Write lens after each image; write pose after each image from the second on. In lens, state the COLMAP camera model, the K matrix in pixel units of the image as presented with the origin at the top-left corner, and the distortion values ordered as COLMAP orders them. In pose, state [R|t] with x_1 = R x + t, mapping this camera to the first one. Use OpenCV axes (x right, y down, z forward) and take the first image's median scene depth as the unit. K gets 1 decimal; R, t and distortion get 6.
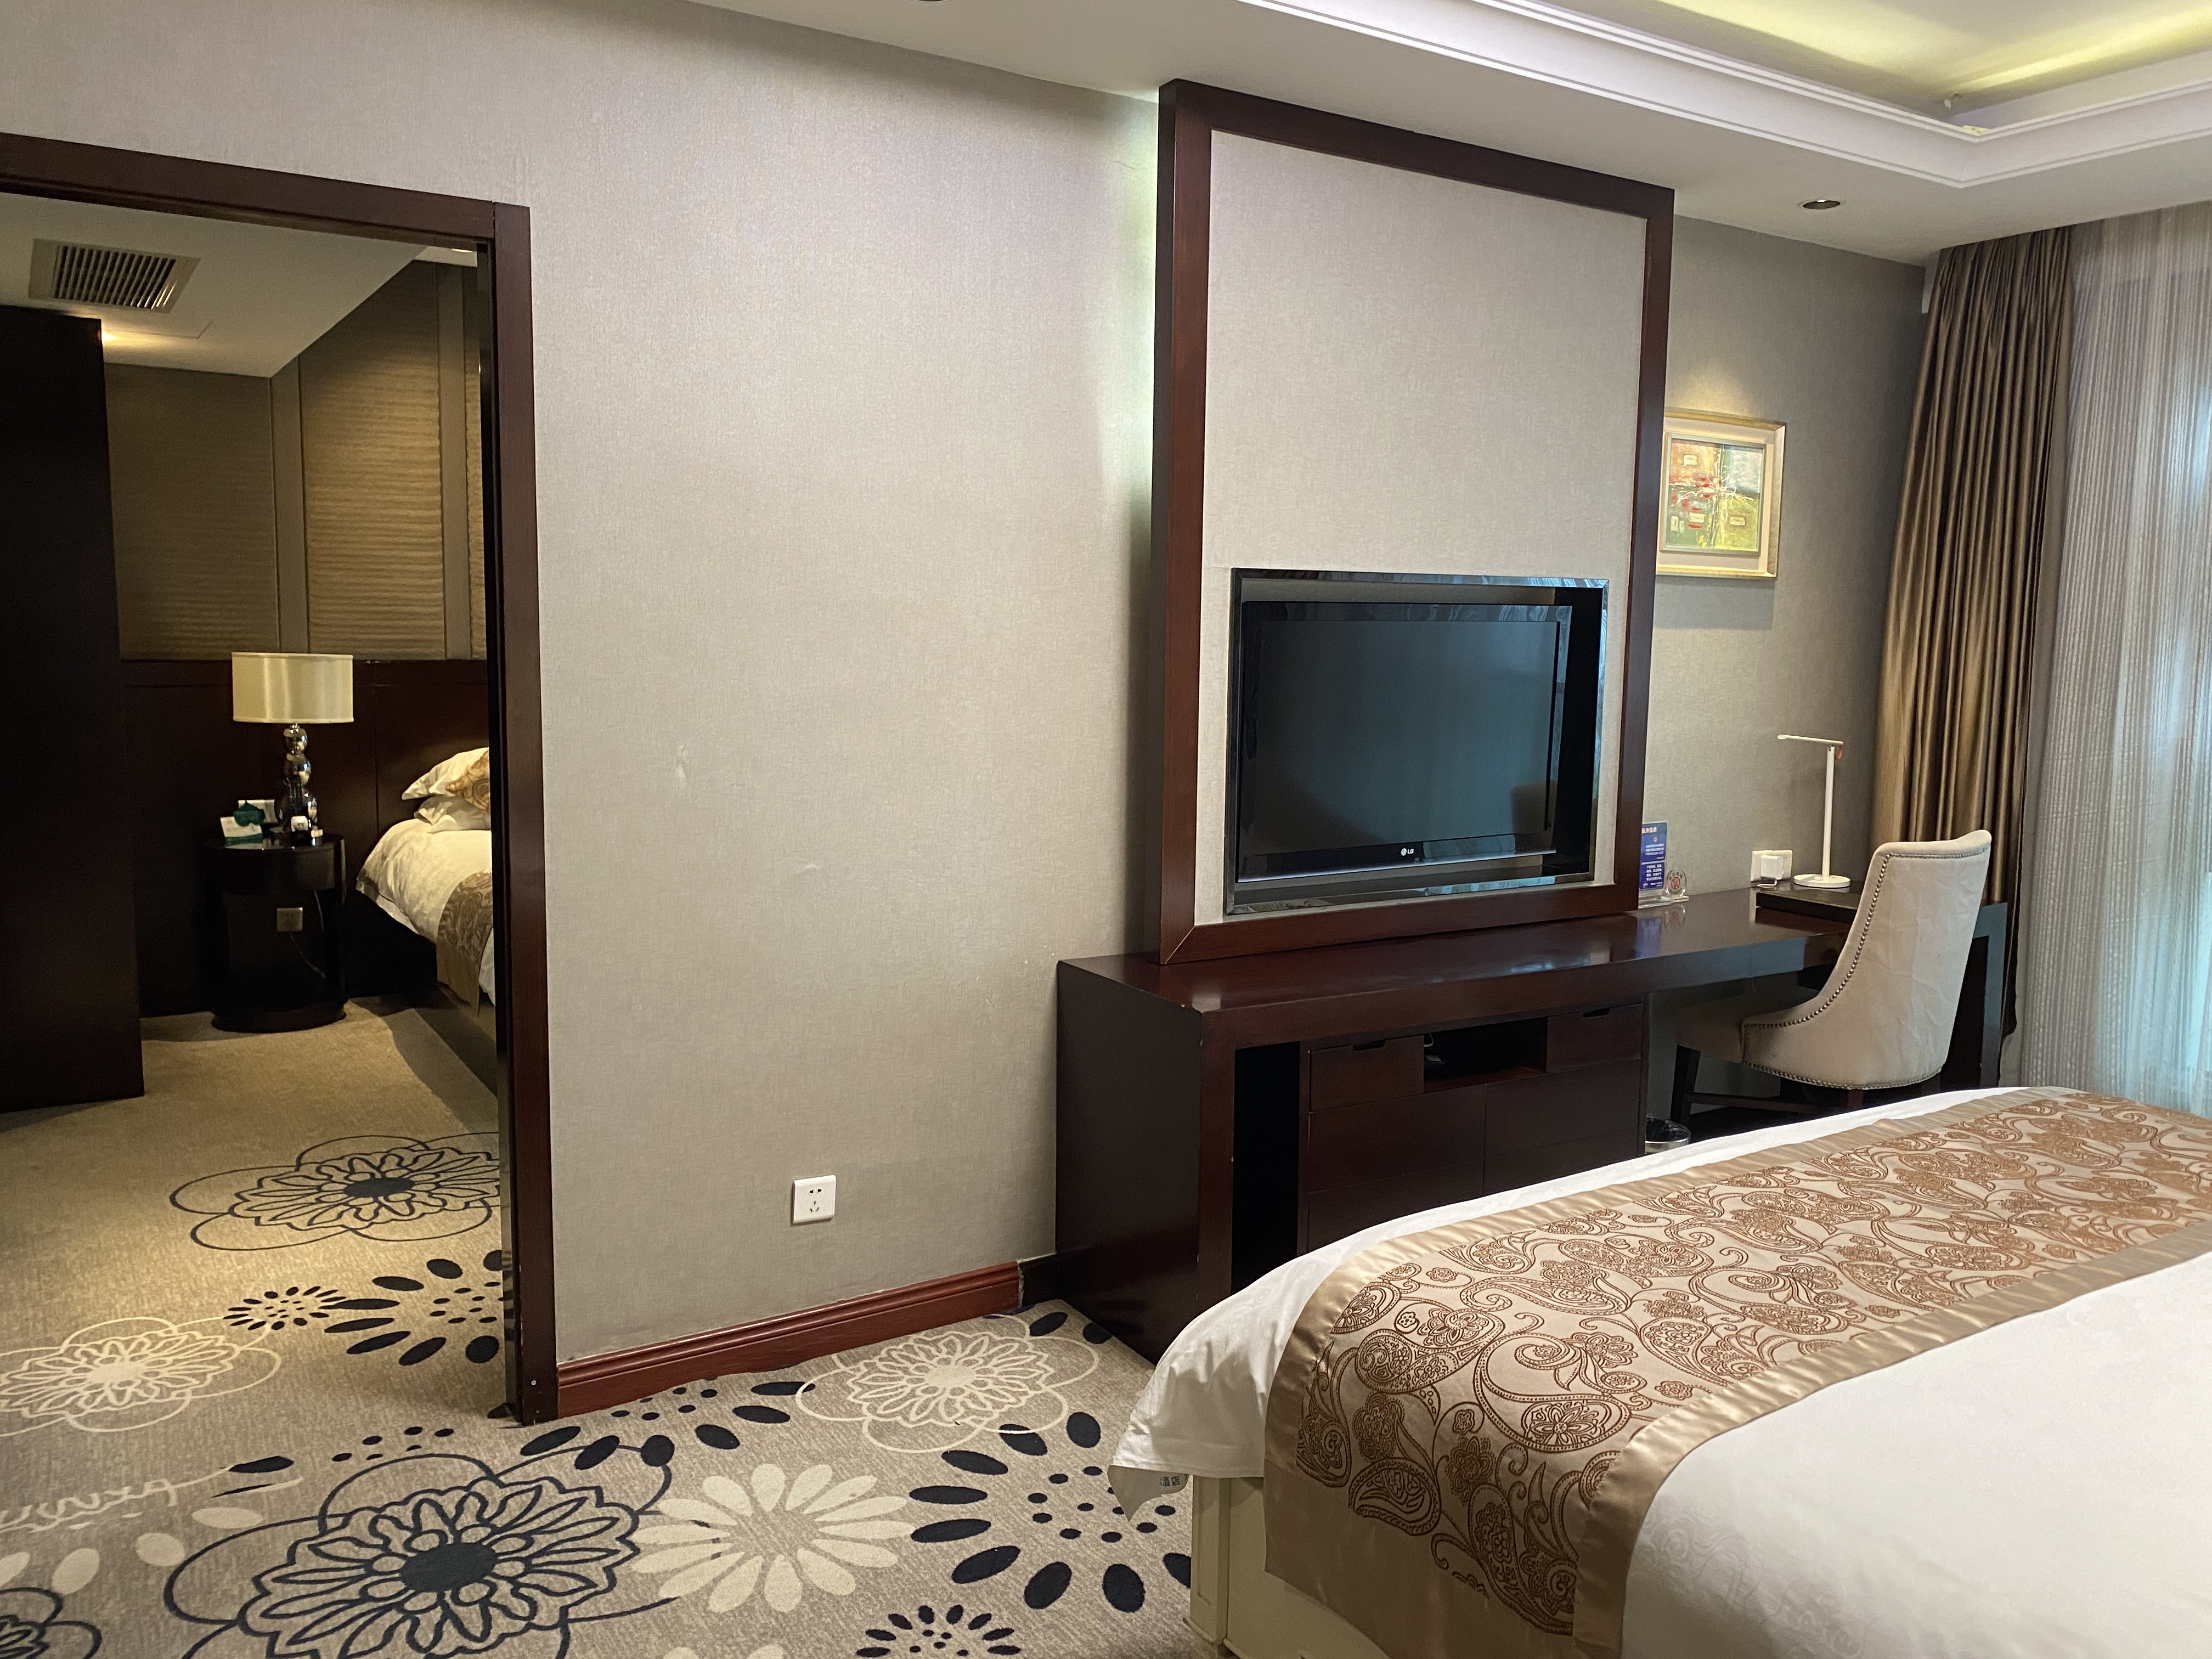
lens RADIAL K [[1707.1, 0, 1114.6], [0, 1707.1, 820.3], [0, 0, 1]] dist [0.004223, -0.003846]
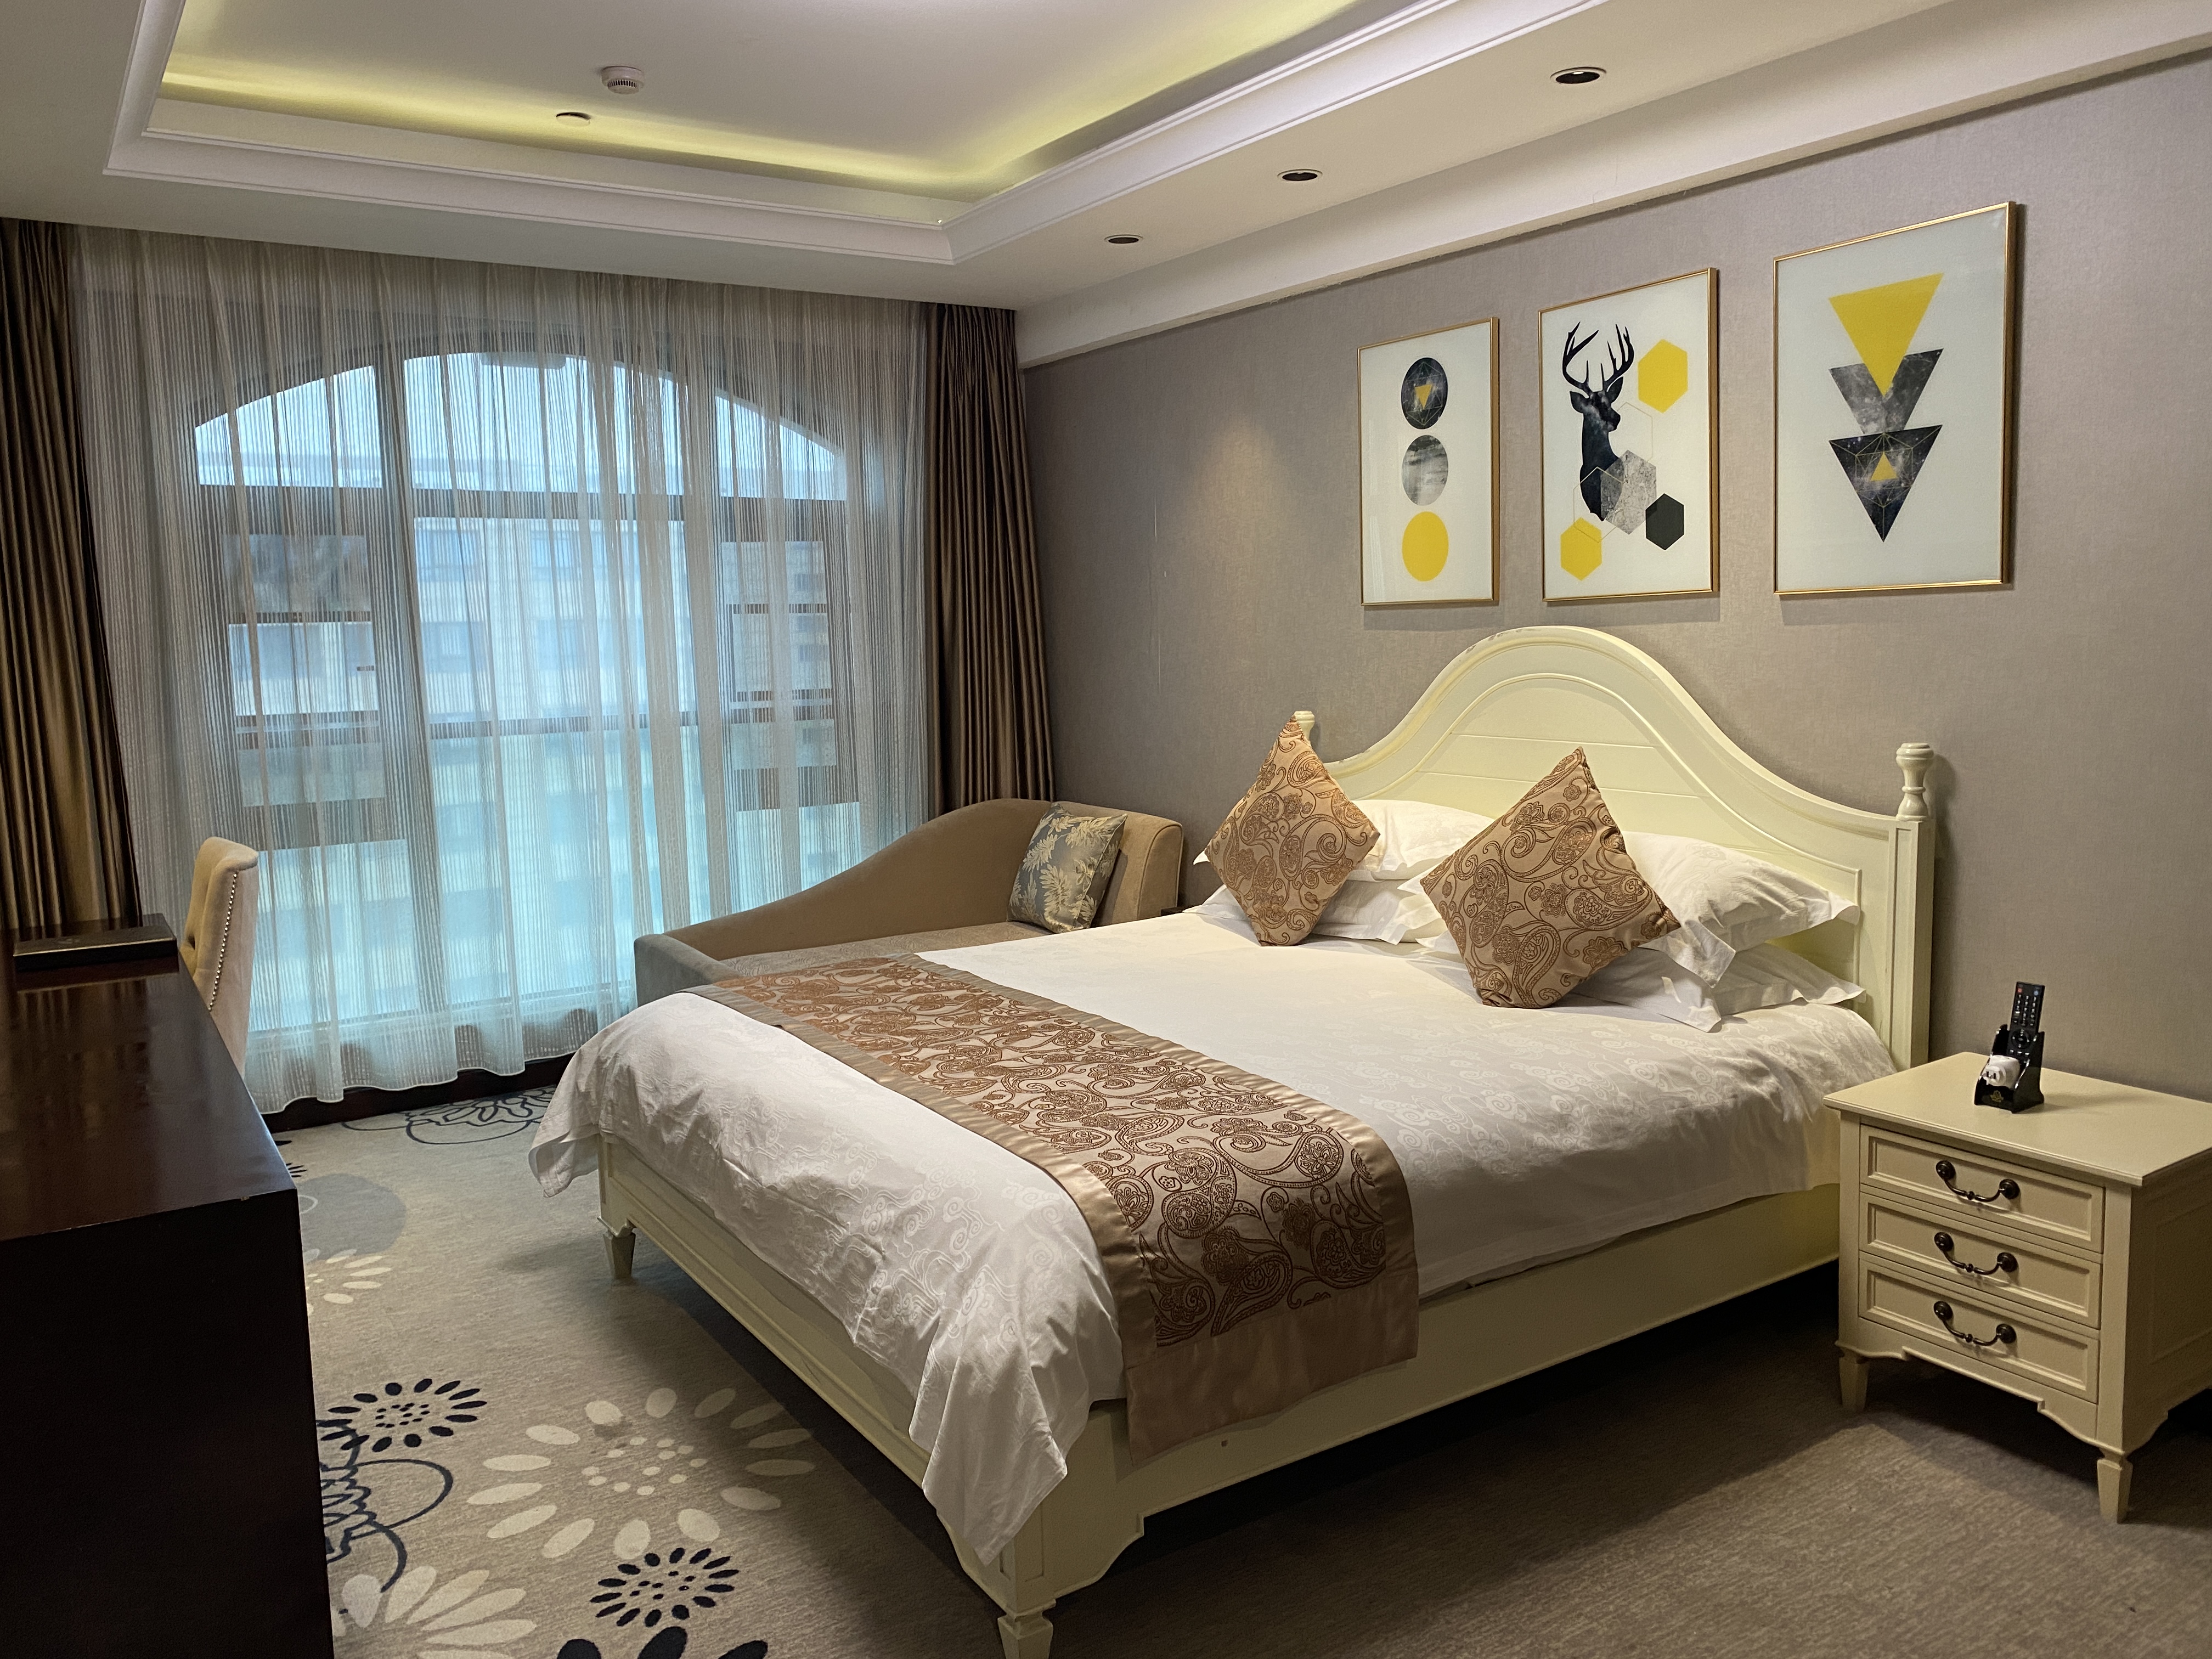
lens RADIAL K [[1707.1, 0, 1114.6], [0, 1707.1, 830.8], [0, 0, 1]] dist [0.004223, -0.003846]
pose [[-0.004611, -0.145063, 0.989412, -1.004835], [0.144982, 0.978871, 0.144193, -0.137301], [-0.989424, 0.144112, 0.016518, 0.979994]]
